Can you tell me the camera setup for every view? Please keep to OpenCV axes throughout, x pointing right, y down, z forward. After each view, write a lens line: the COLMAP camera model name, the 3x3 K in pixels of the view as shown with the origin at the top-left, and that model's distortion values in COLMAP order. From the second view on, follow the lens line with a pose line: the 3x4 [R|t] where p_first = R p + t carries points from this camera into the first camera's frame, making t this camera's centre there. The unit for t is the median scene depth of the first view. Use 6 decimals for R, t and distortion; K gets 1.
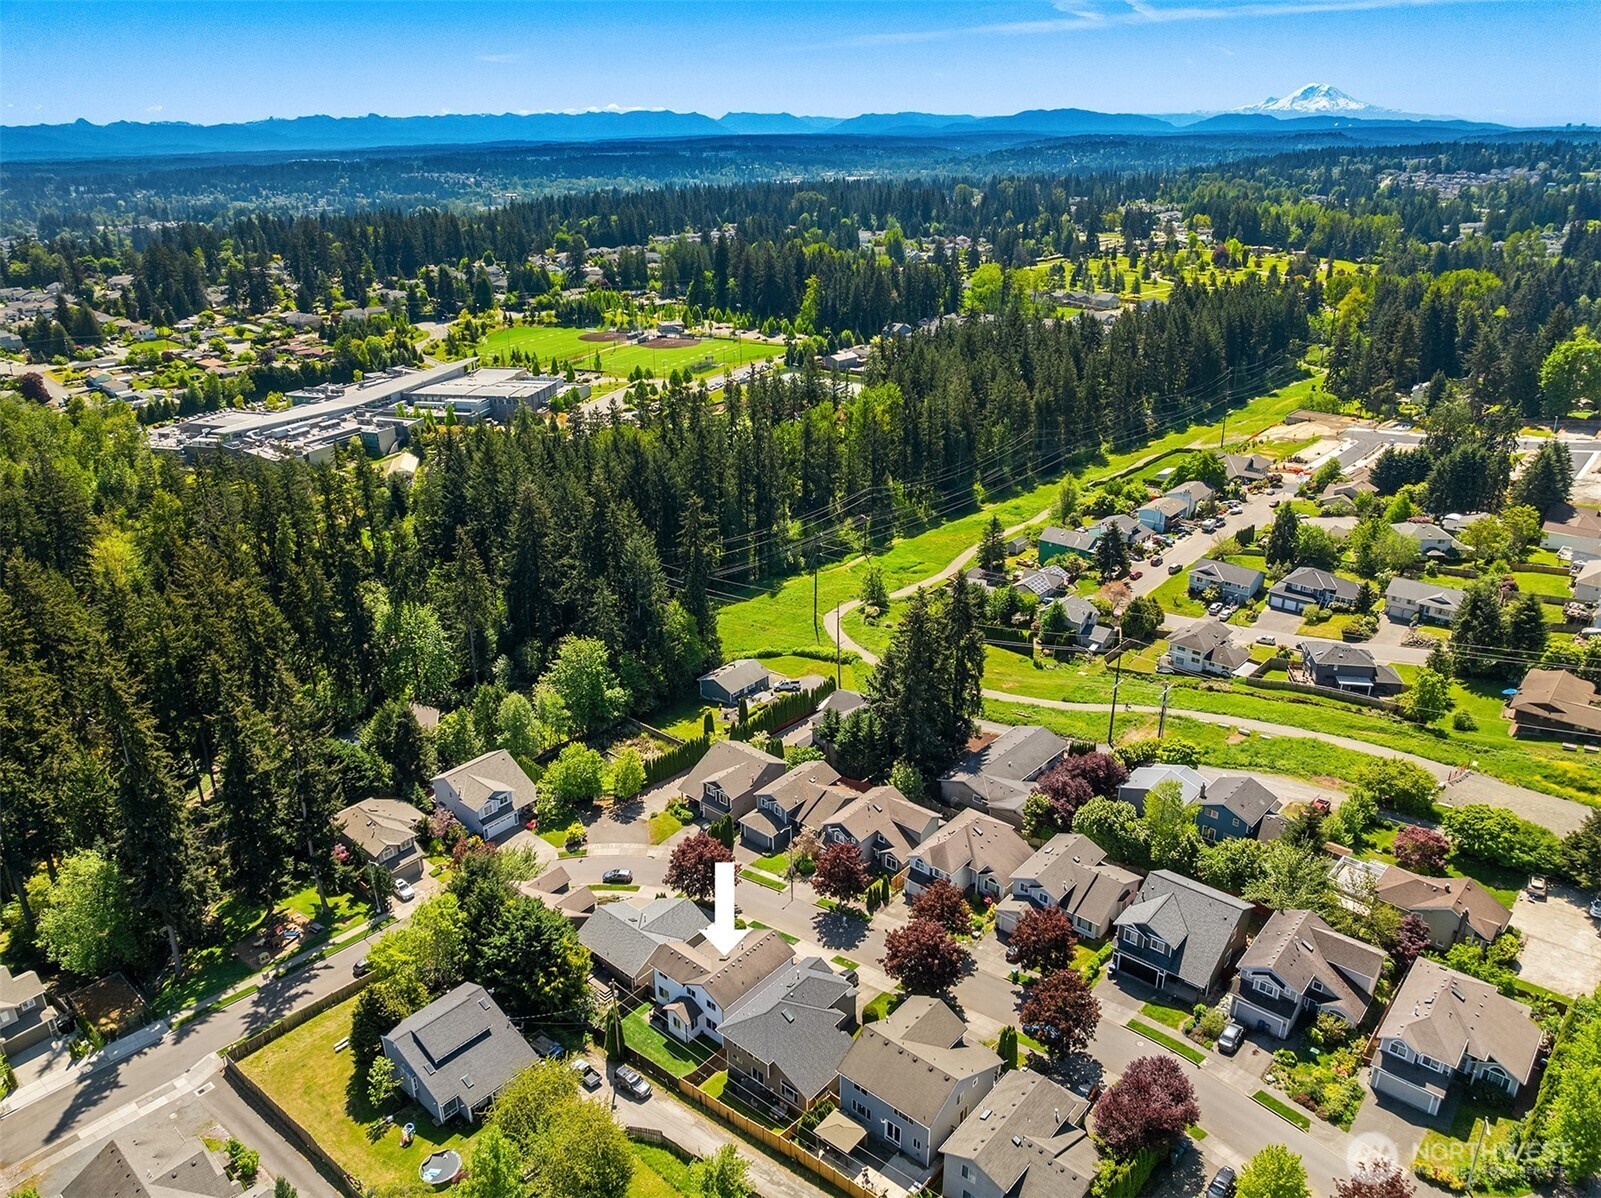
lens RADIAL K [[1118.3, 0, 800.5], [0, 1118.3, 599.0], [0, 0, 1]] dist [-0.034215, -0.000255]
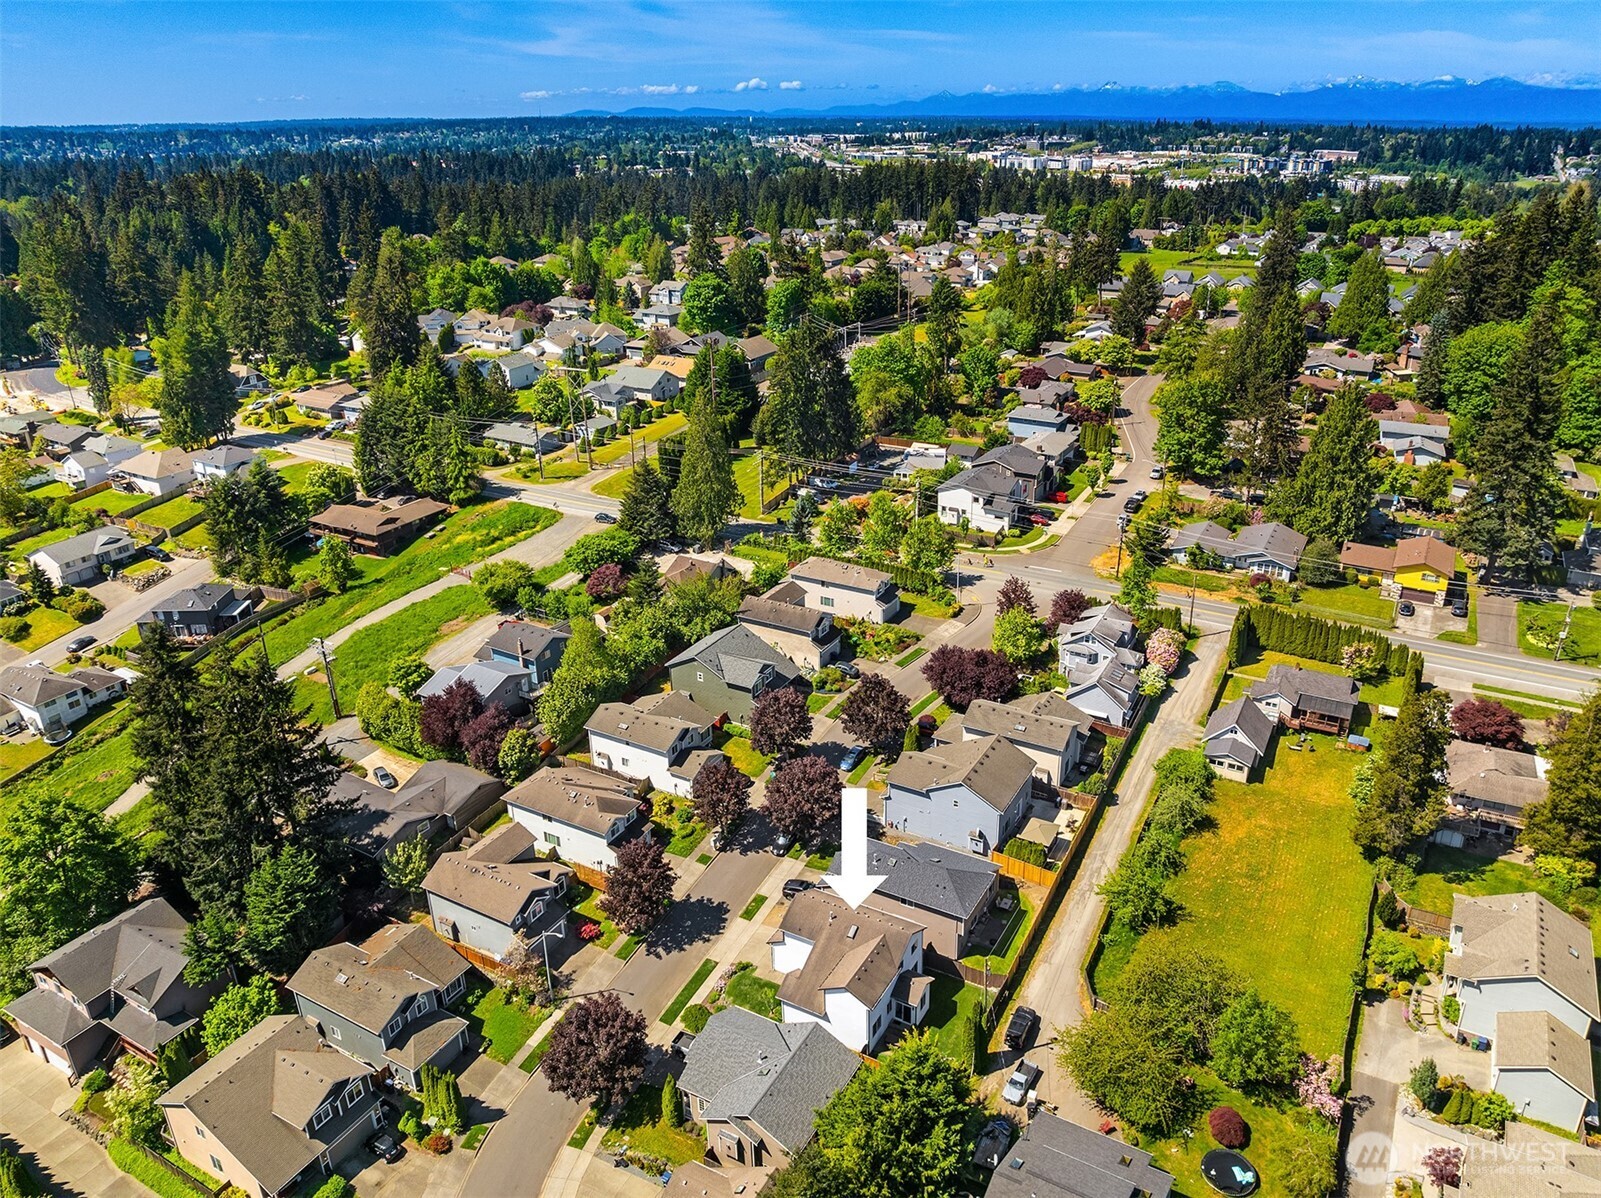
lens RADIAL K [[1102.4, 0, 810.4], [0, 1102.4, 595.3], [0, 0, 1]] dist [-0.029065, -0.000290]
pose [[-0.212136, -0.372132, 0.903613, -0.420501], [0.378762, 0.821072, 0.427059, -0.140995], [-0.900854, 0.432848, -0.033230, 0.585378]]
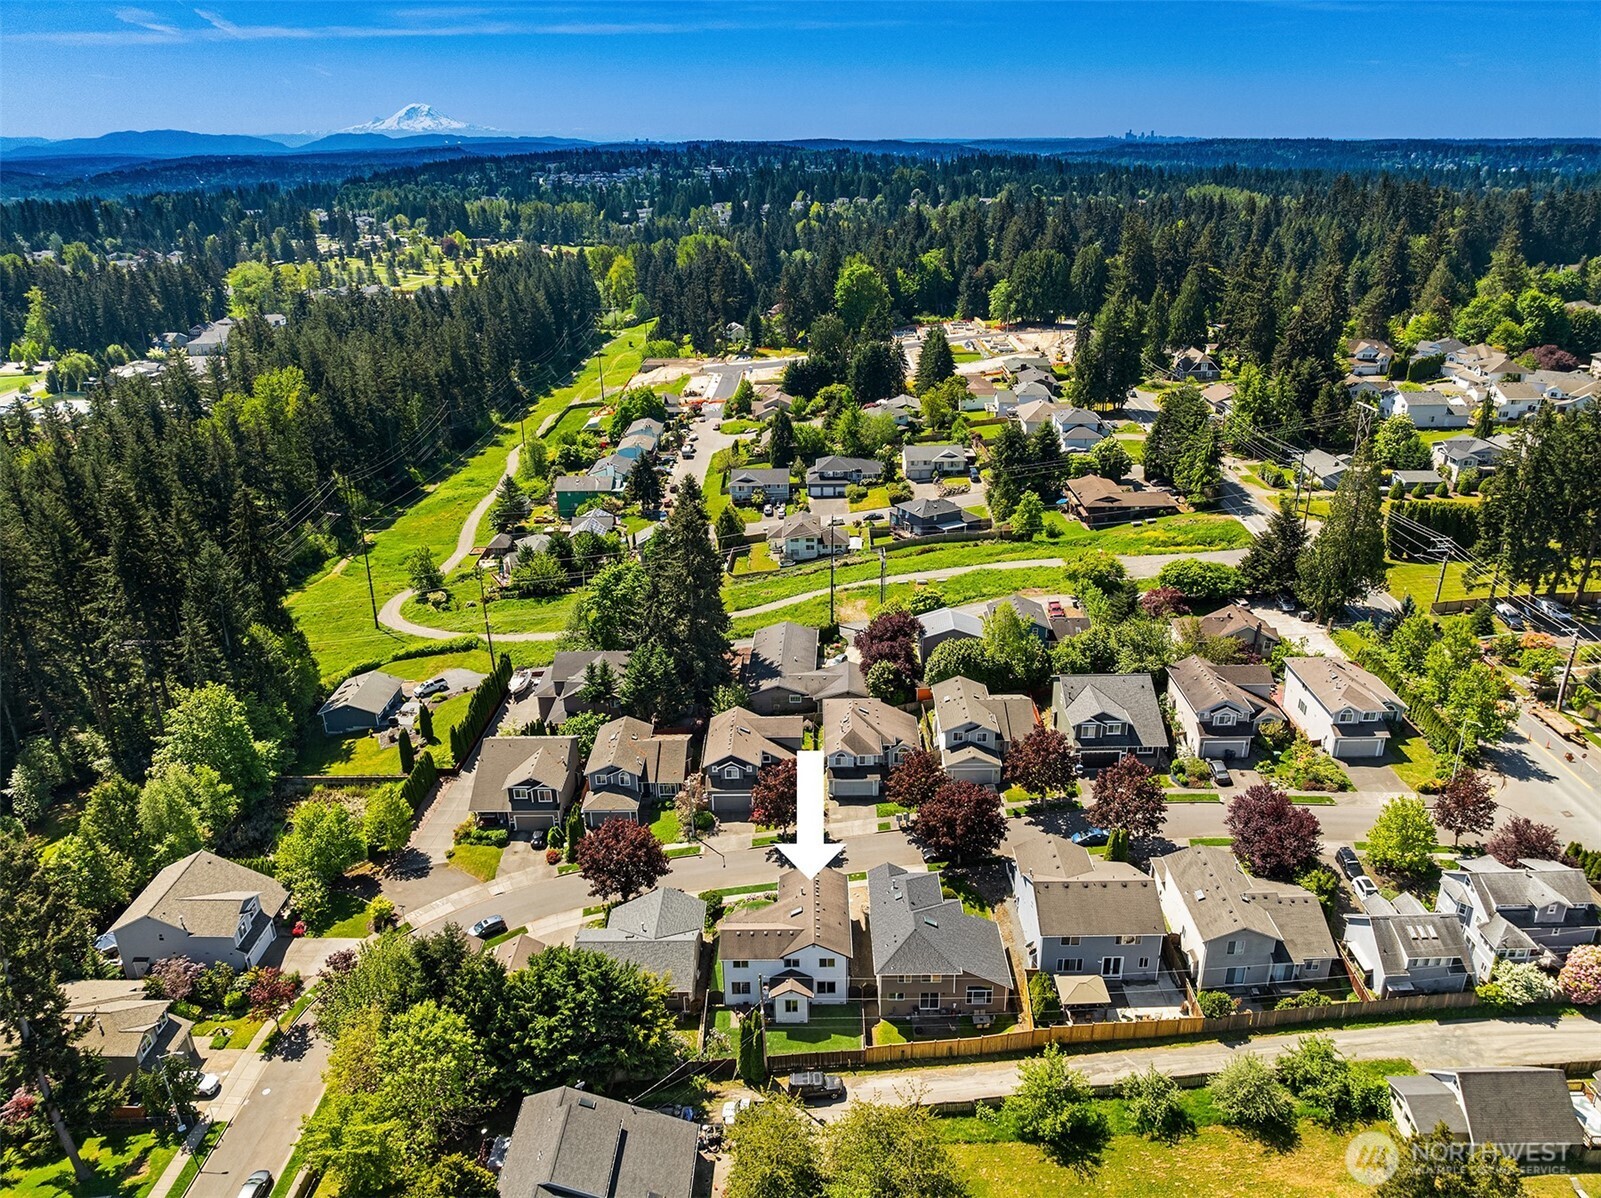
lens RADIAL K [[1102.4, 0, 810.4], [0, 1102.4, 595.3], [0, 0, 1]] dist [-0.029065, -0.000290]
pose [[0.758515, -0.242048, 0.605036, -0.305325], [0.248698, 0.965708, 0.074552, 0.023261], [-0.602333, 0.093922, 0.792700, 0.199993]]
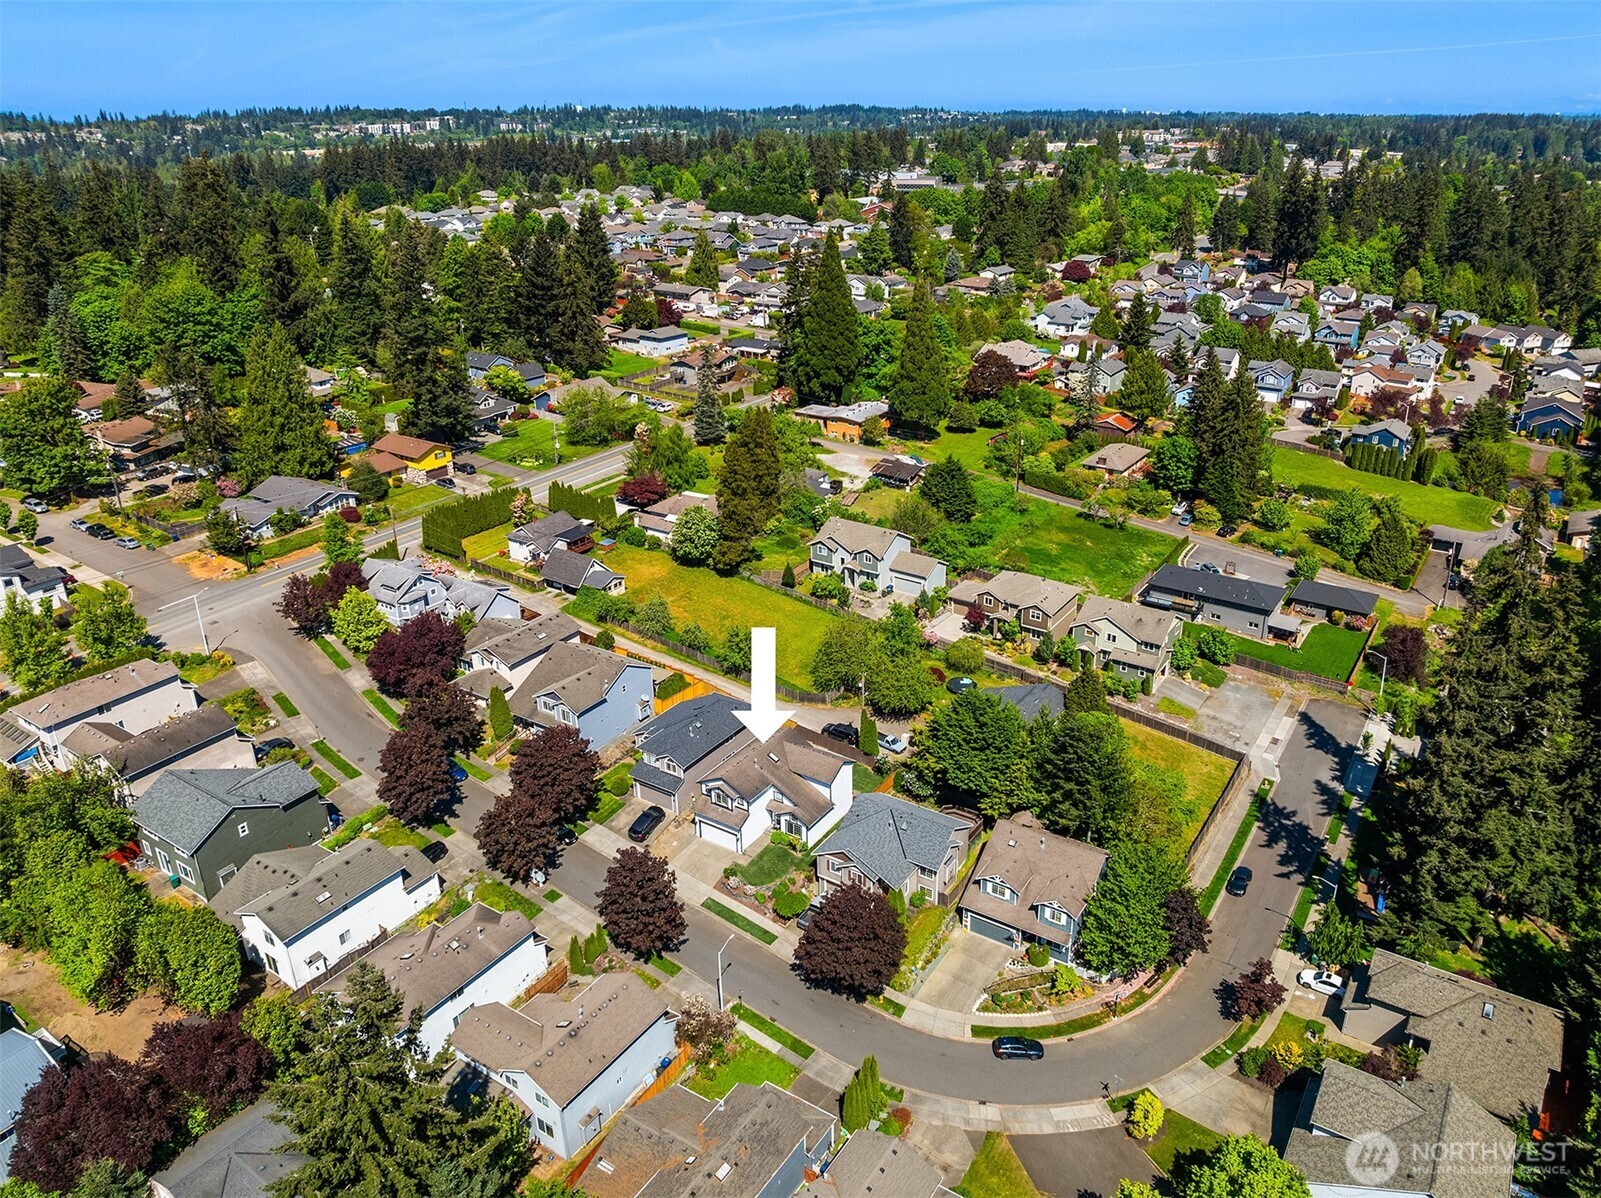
lens RADIAL K [[1102.4, 0, 810.4], [0, 1102.4, 595.3], [0, 0, 1]] dist [-0.029065, -0.000290]
pose [[-0.992740, 0.070885, -0.097178, -0.013259], [-0.021711, 0.689038, 0.724400, -0.266998], [0.118308, 0.721250, -0.682496, 0.939097]]
